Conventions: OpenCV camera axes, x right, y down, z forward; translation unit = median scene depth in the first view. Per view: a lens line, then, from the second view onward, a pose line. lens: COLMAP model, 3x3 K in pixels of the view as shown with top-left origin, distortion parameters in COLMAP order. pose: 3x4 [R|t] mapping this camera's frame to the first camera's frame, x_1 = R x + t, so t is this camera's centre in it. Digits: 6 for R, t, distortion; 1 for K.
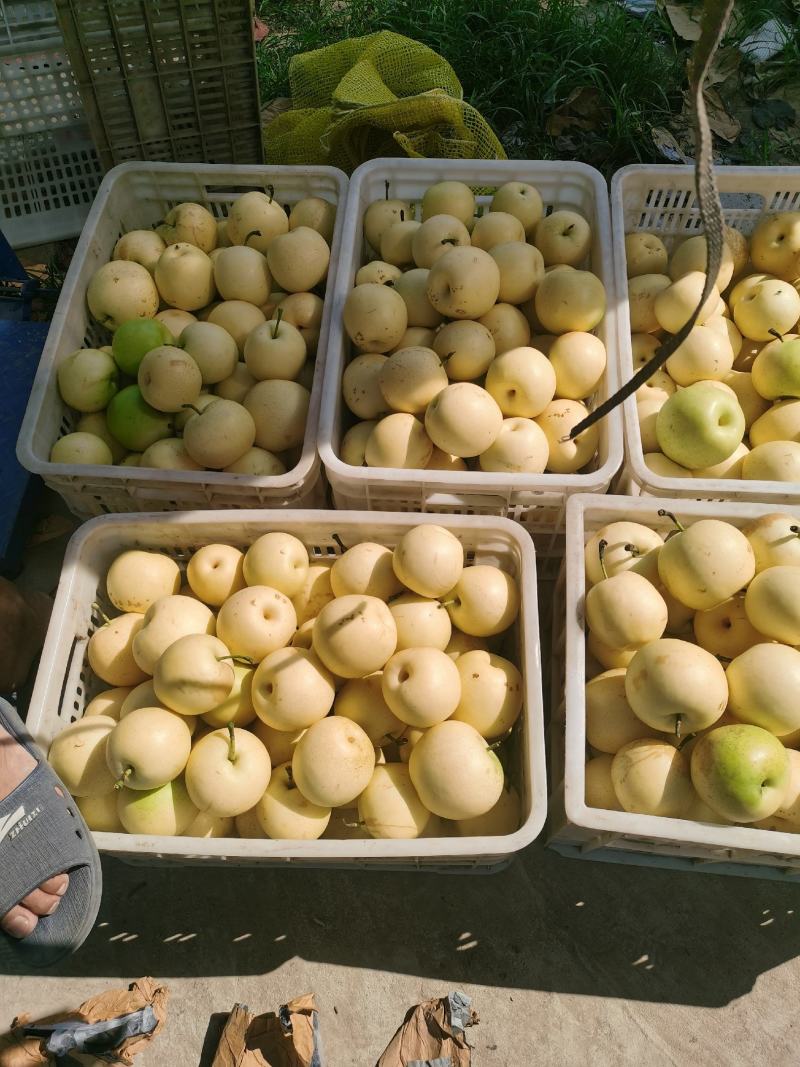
lens RADIAL K [[841.3, 0, 400.0], [0, 841.3, 533.5], [0, 0, 1]] dist [0.027101, -0.015016]
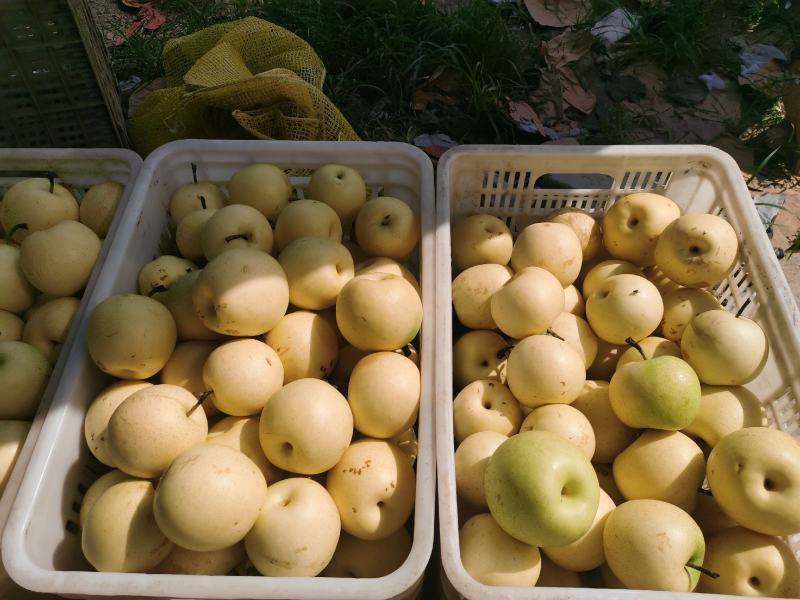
lens RADIAL K [[630.8, 0, 400.0], [0, 630.8, 300.0], [0, 0, 1]] dist [0.027101, -0.015016]
pose [[0.999419, -0.020575, 0.027181, 0.225369], [0.024119, 0.990243, -0.137250, -0.221990], [-0.024092, 0.137826, 0.990163, 0.440677]]
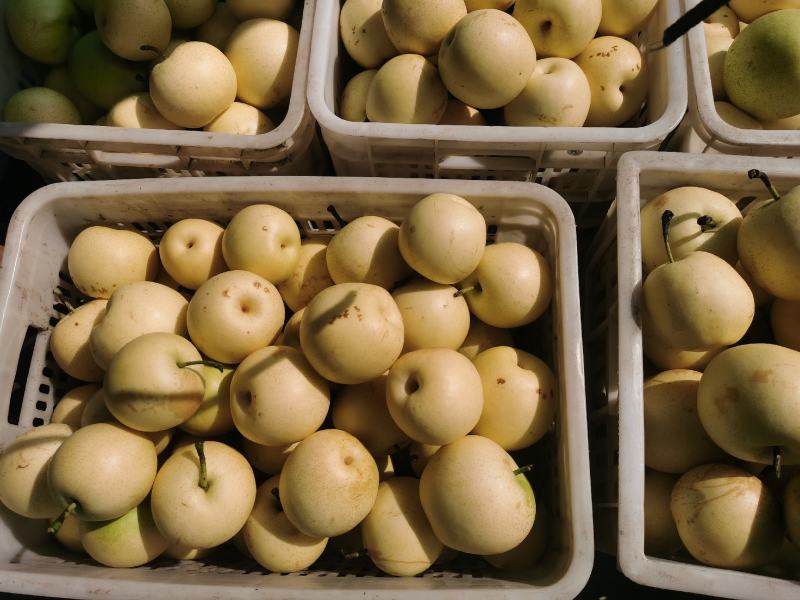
lens RADIAL K [[630.8, 0, 400.0], [0, 630.8, 300.0], [0, 0, 1]] dist [0.027101, -0.015016]
pose [[0.999578, -0.004839, -0.028654, 0.009030], [0.009318, 0.987347, 0.158302, -0.005376], [0.027525, -0.158503, 0.986975, 0.366033]]
